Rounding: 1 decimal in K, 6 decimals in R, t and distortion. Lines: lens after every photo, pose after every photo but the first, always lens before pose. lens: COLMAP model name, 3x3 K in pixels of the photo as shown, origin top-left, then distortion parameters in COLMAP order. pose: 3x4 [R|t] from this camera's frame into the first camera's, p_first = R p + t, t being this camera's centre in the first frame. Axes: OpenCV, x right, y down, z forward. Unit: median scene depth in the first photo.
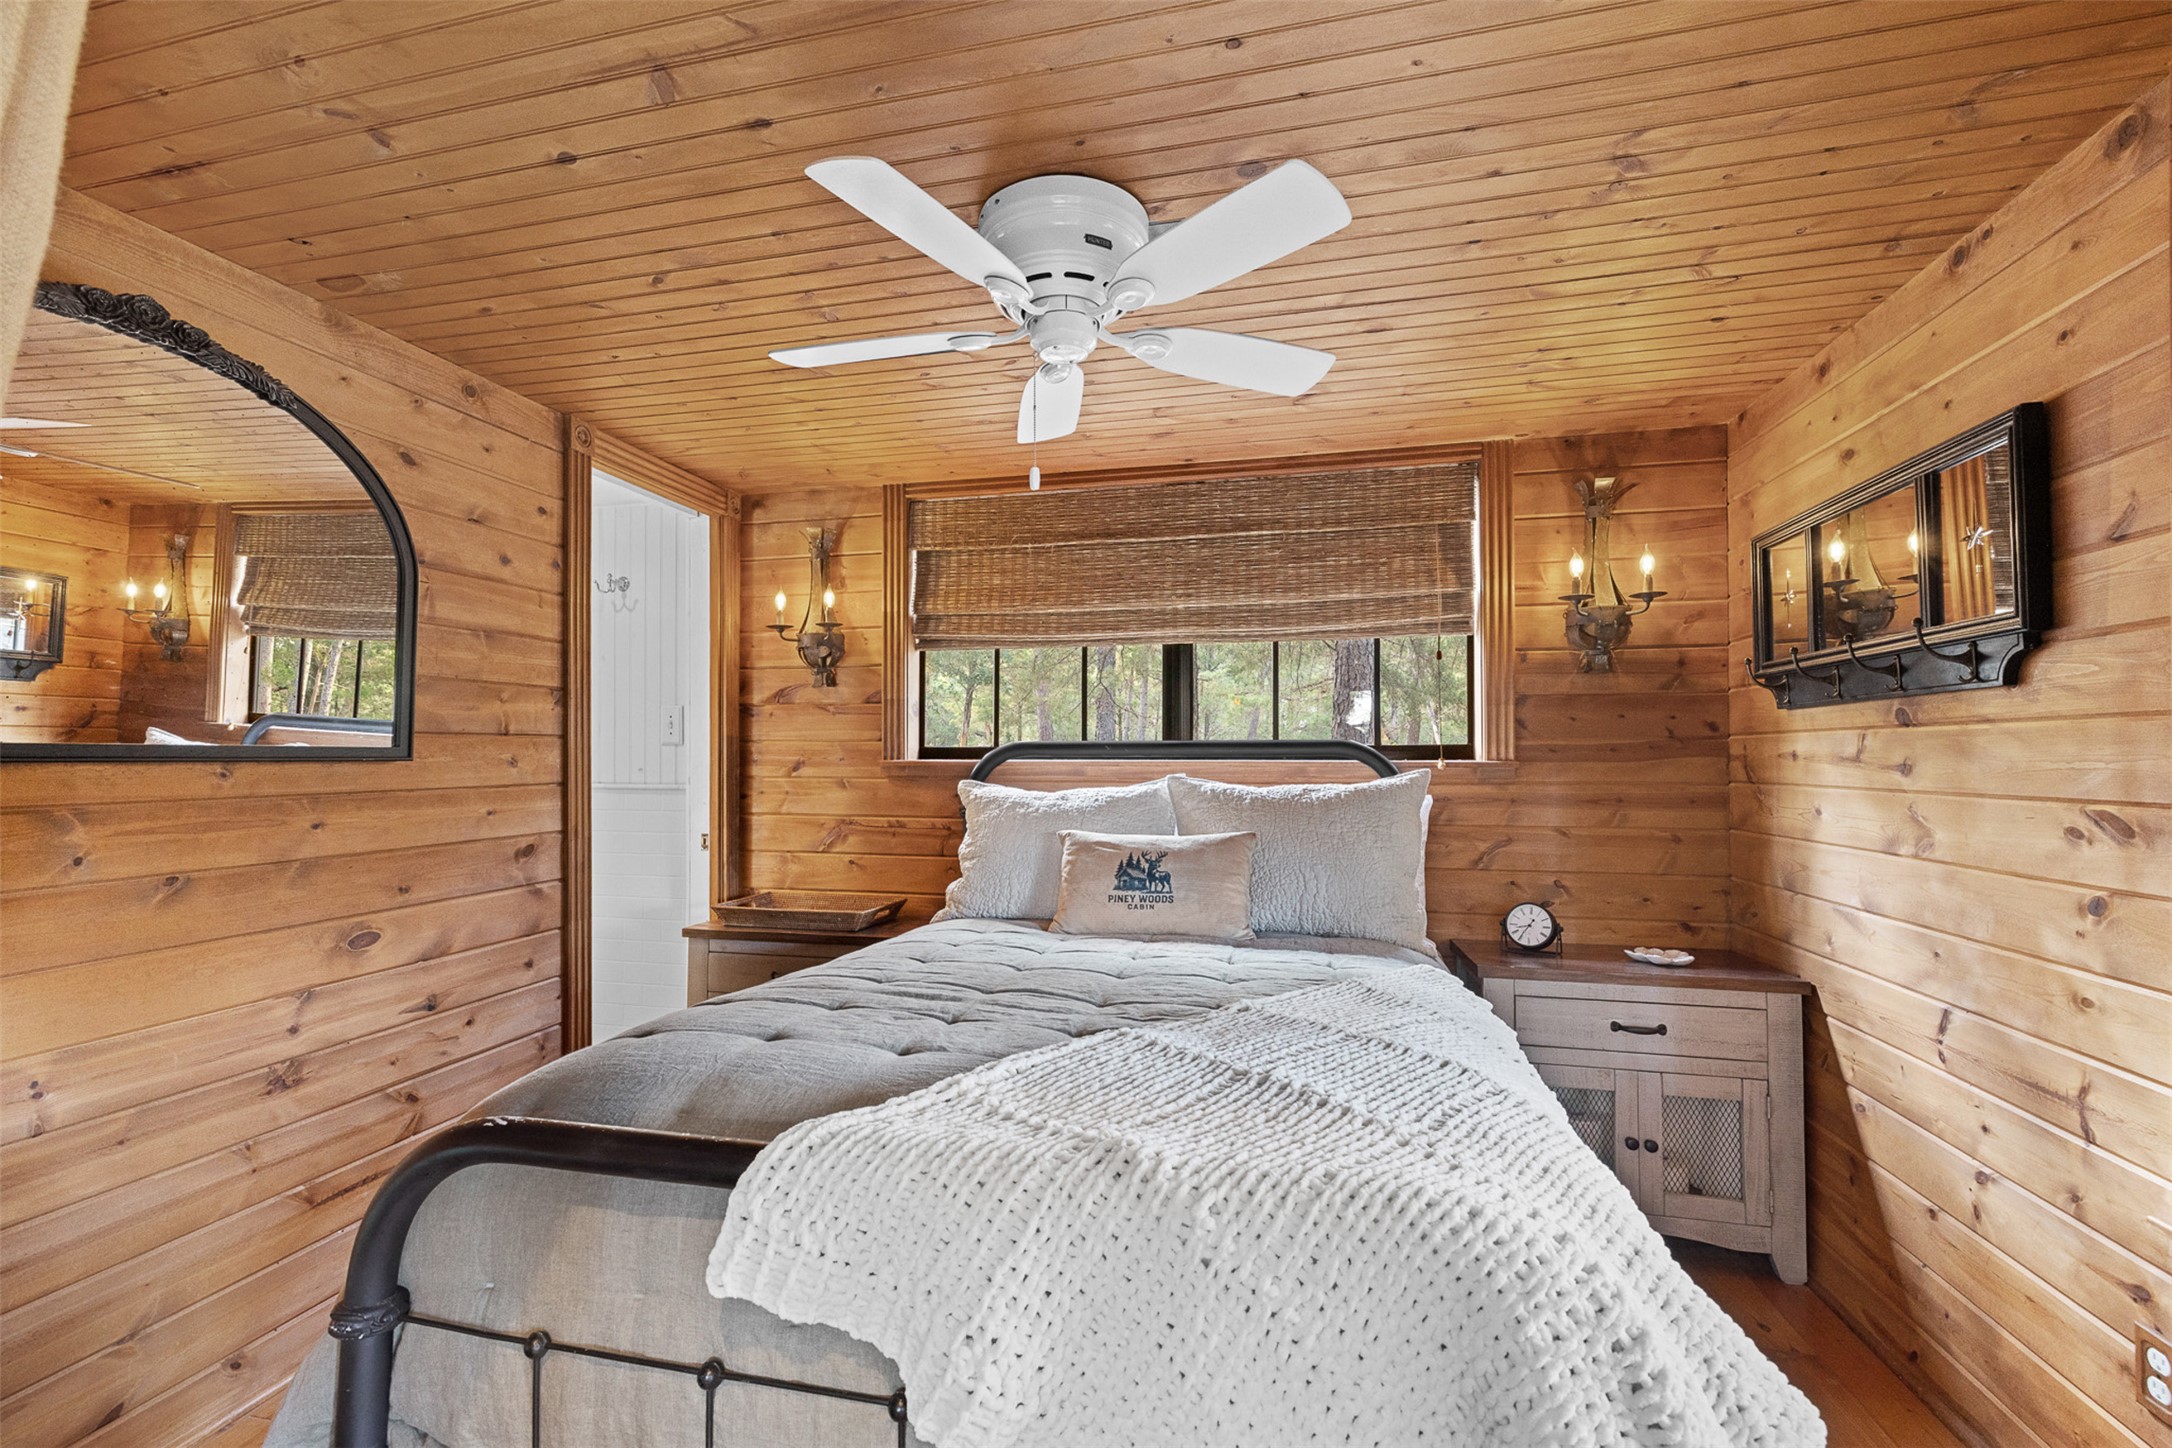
lens RADIAL K [[933.8, 0, 1078.6], [0, 933.8, 732.9], [0, 0, 1]] dist [0.002188, 0.000133]
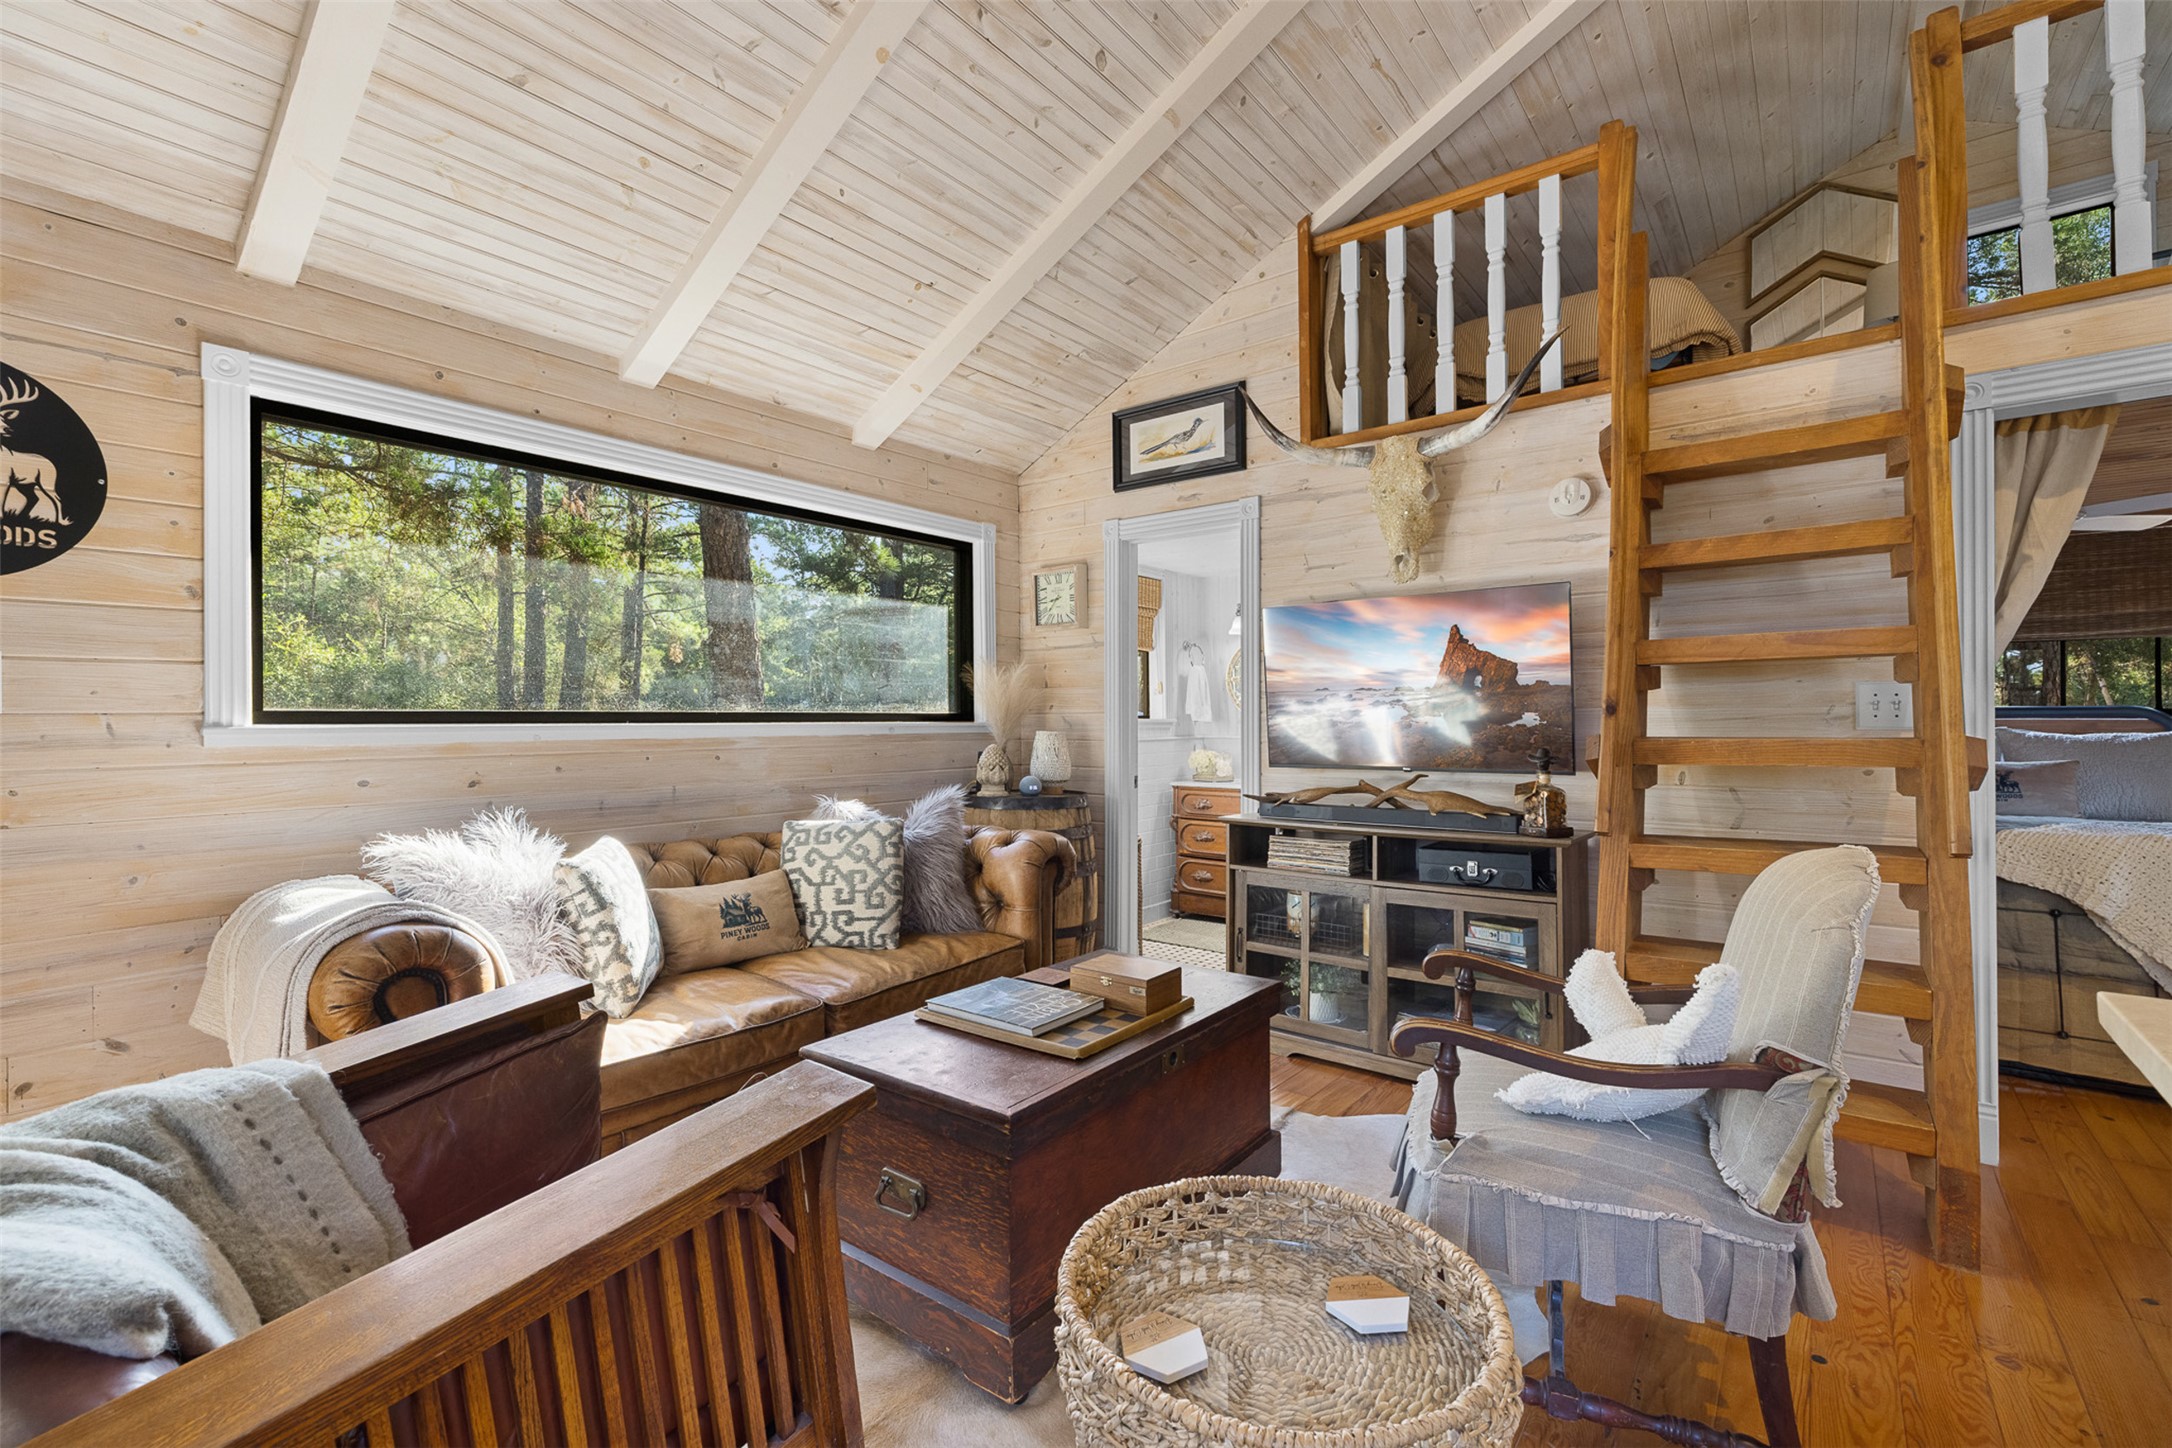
lens RADIAL K [[933.8, 0, 1083.6], [0, 933.8, 714.1], [0, 0, 1]] dist [0.002188, 0.000133]
pose [[0.903540, -0.009405, -0.428401, -0.668284], [0.015763, 0.999812, 0.011295, -0.024553], [0.428214, -0.016958, 0.903518, -1.230203]]
